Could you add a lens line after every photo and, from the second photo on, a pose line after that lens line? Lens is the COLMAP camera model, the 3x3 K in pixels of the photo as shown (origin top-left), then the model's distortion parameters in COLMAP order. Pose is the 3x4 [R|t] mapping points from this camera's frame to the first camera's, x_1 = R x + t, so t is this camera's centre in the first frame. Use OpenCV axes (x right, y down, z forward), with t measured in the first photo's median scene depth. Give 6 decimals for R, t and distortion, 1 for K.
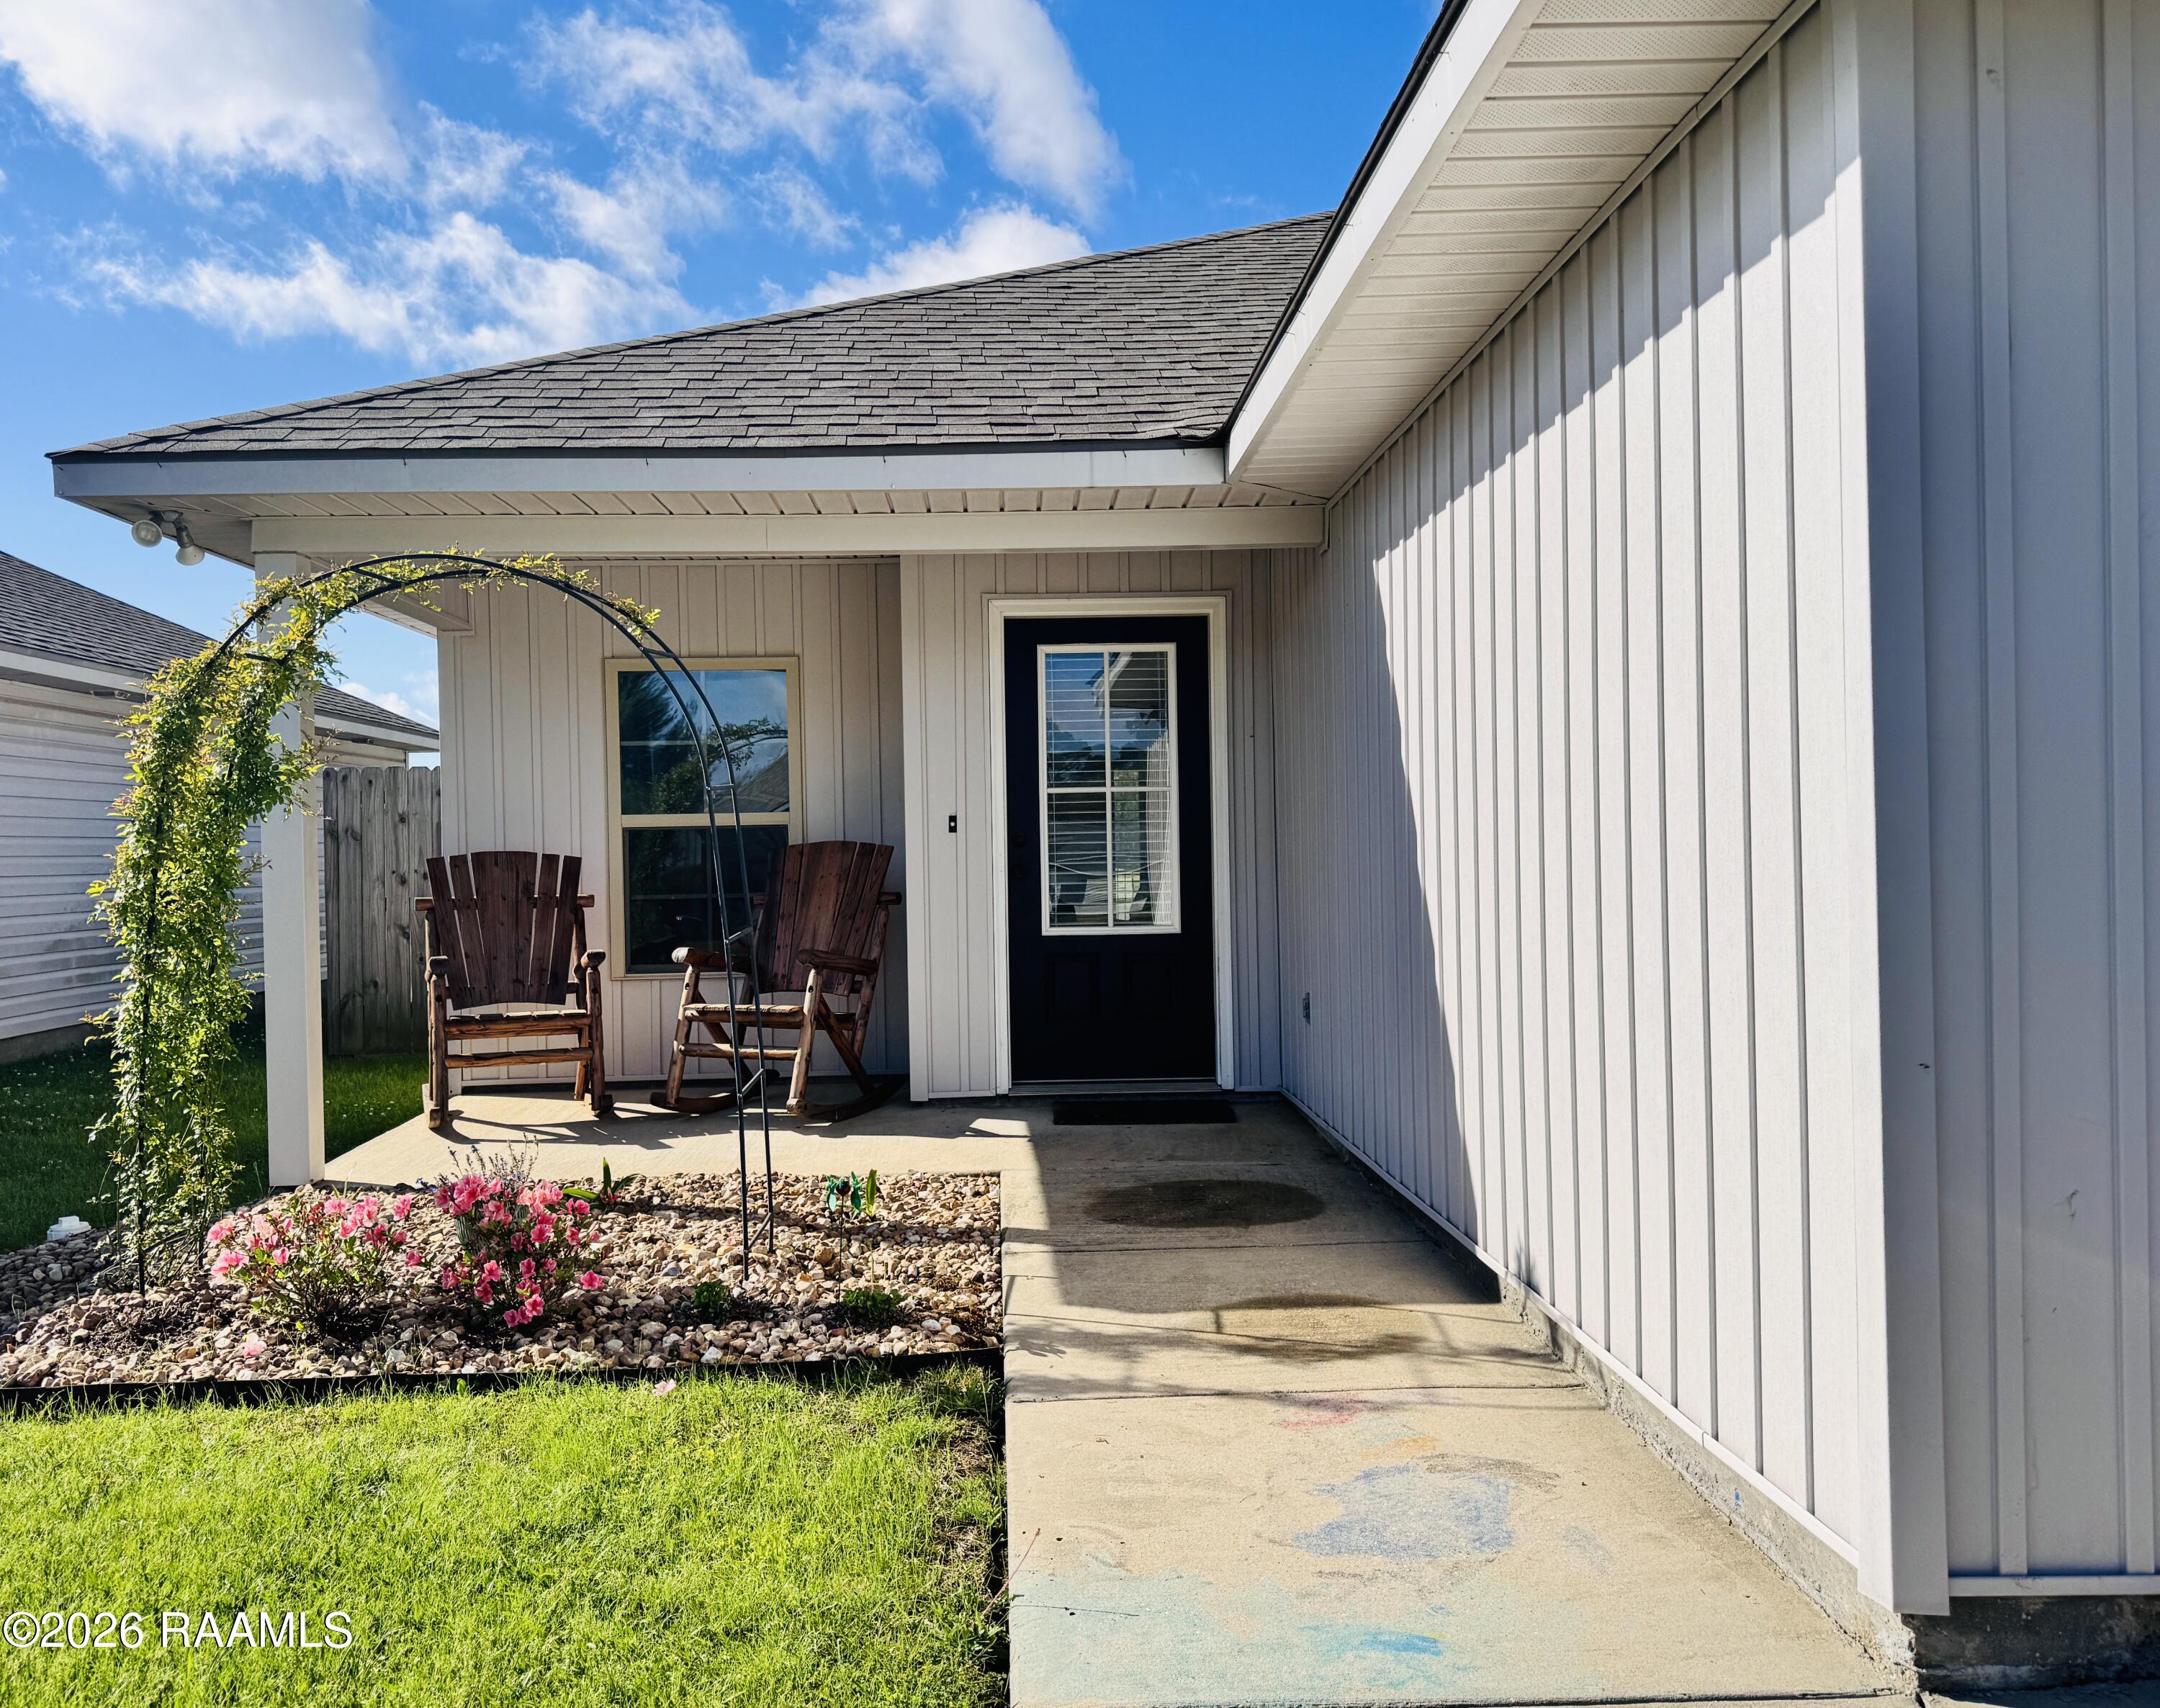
lens RADIAL K [[1826.6, 0, 1072.1], [0, 1826.6, 861.0], [0, 0, 1]] dist [0.080784, -0.026406]
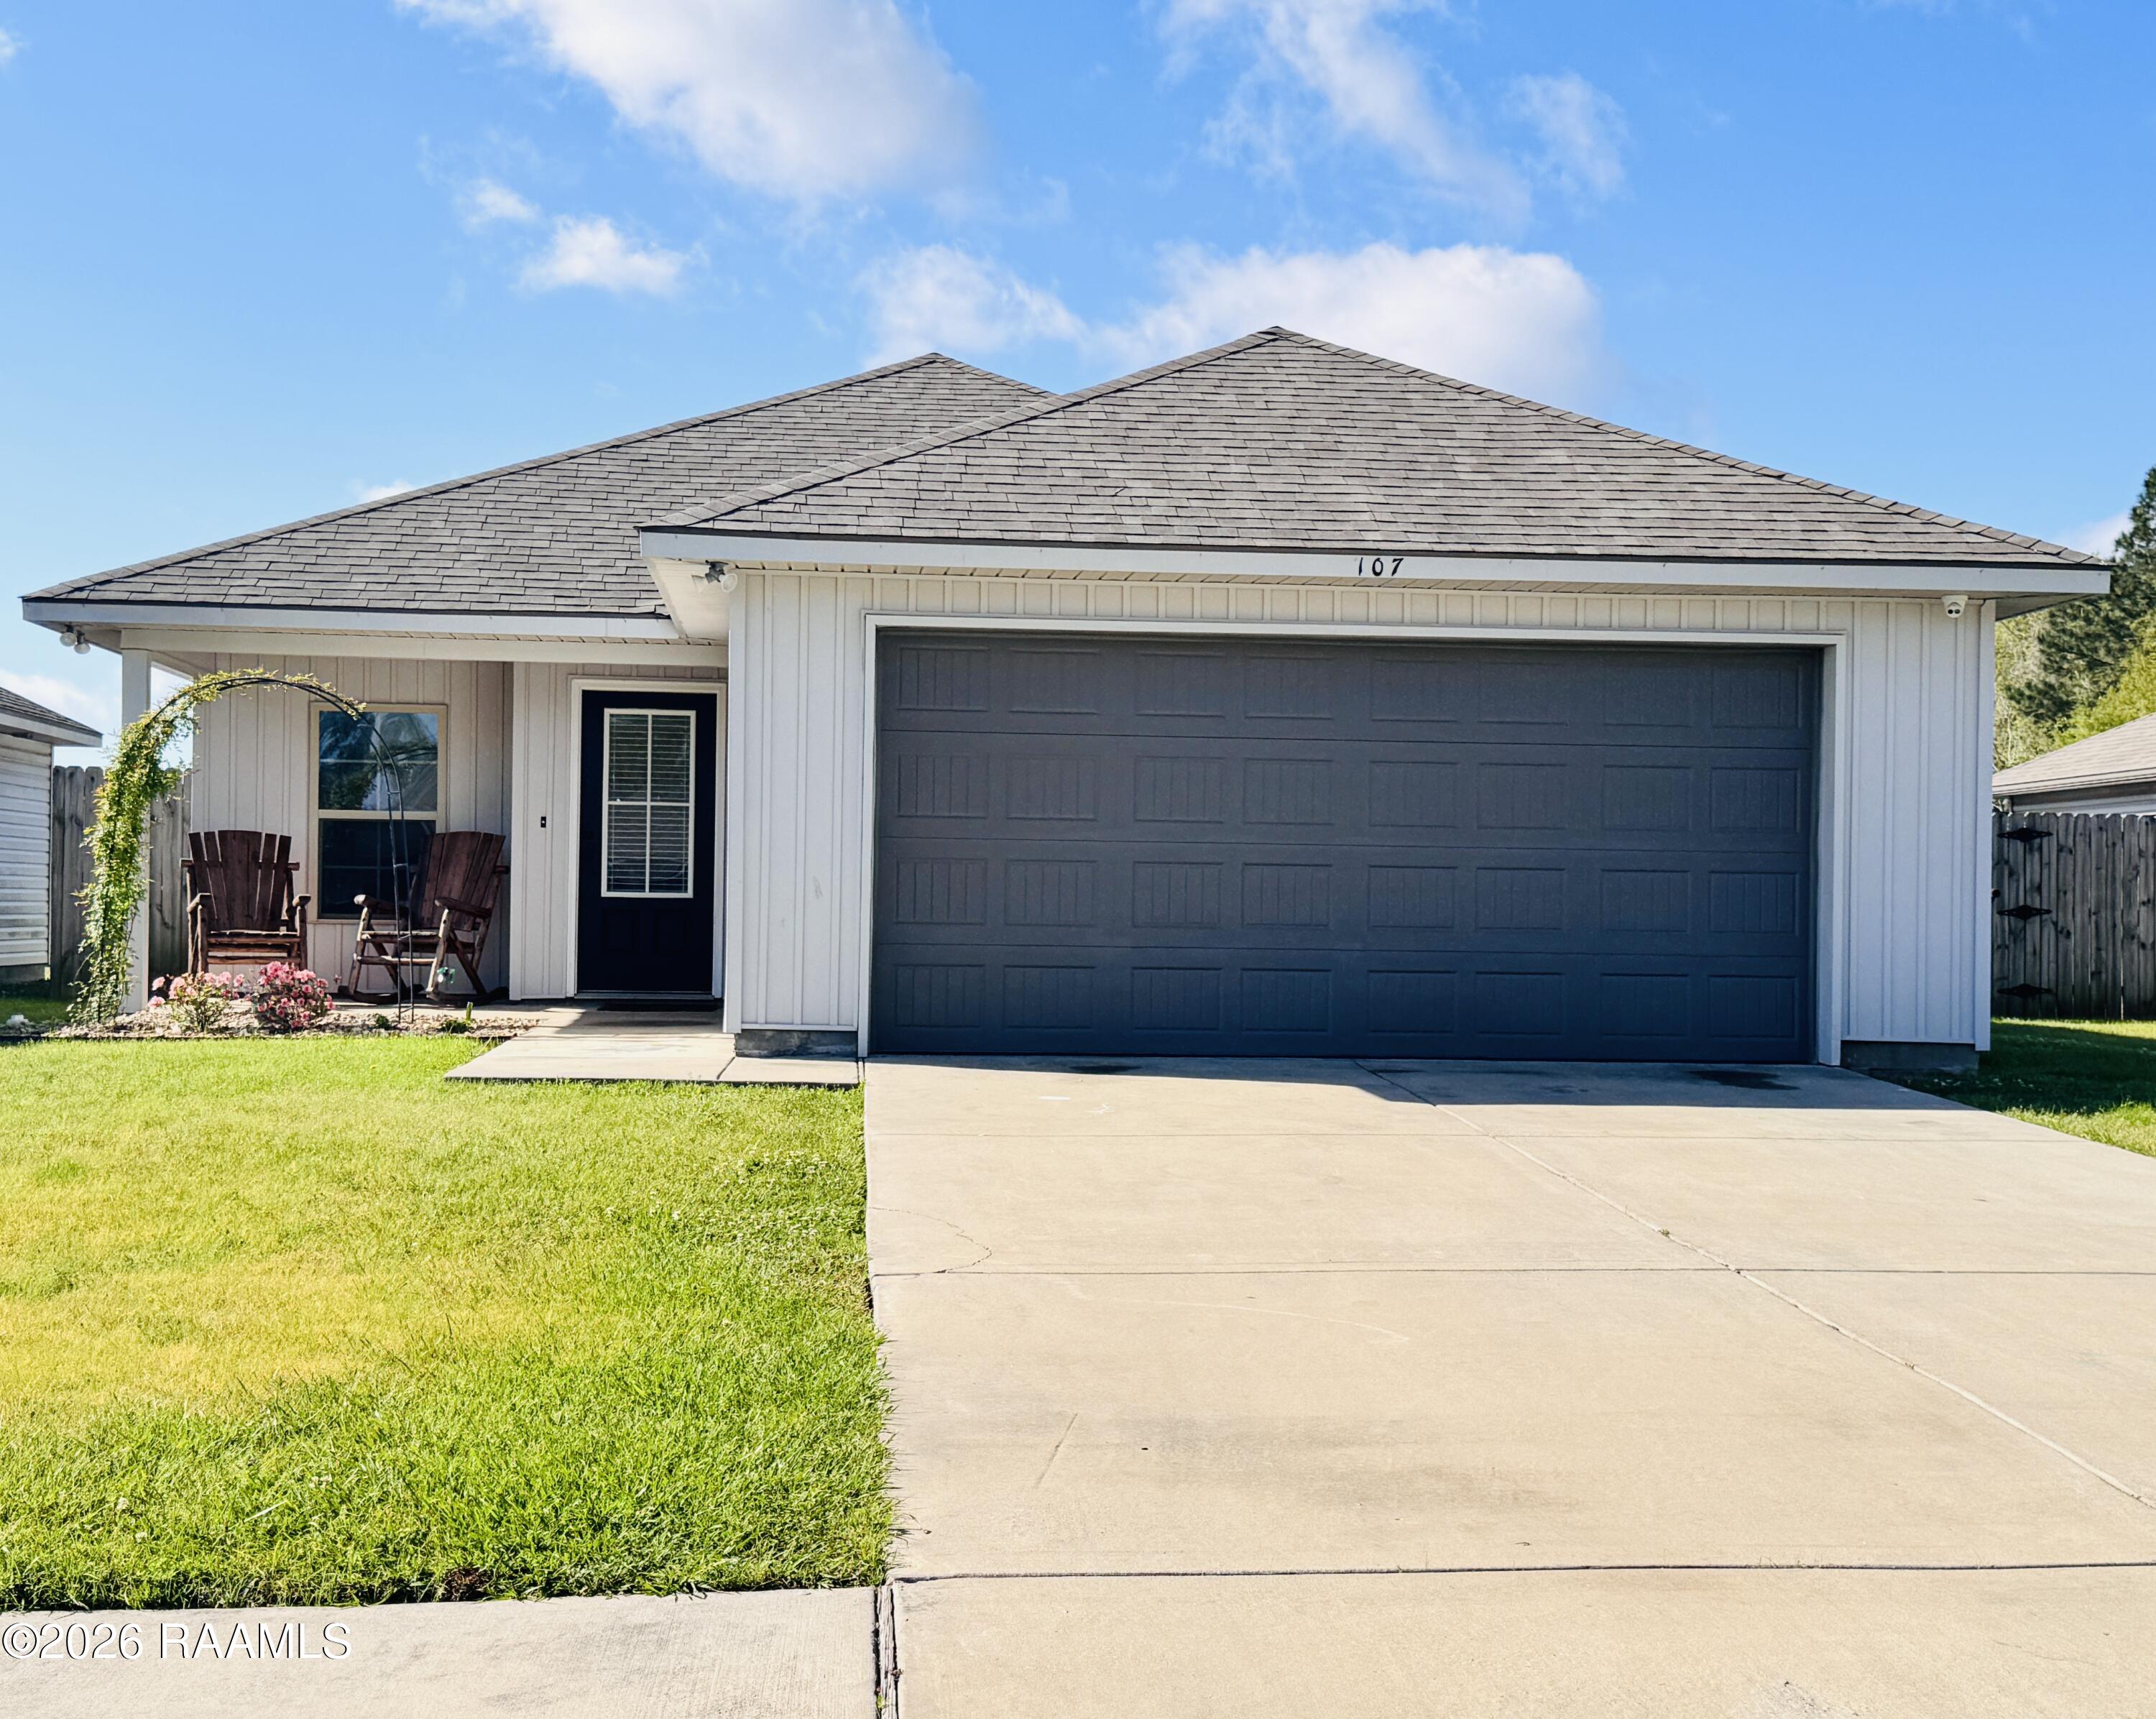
lens RADIAL K [[2752.1, 0, 1100.6], [0, 2752.1, 880.1], [0, 0, 1]] dist [0.142517, 0.000000]
pose [[0.997059, 0.032708, 0.069312, 0.248052], [-0.031515, 0.999337, -0.018230, 0.057656], [-0.069862, 0.015992, 0.997428, -1.392244]]
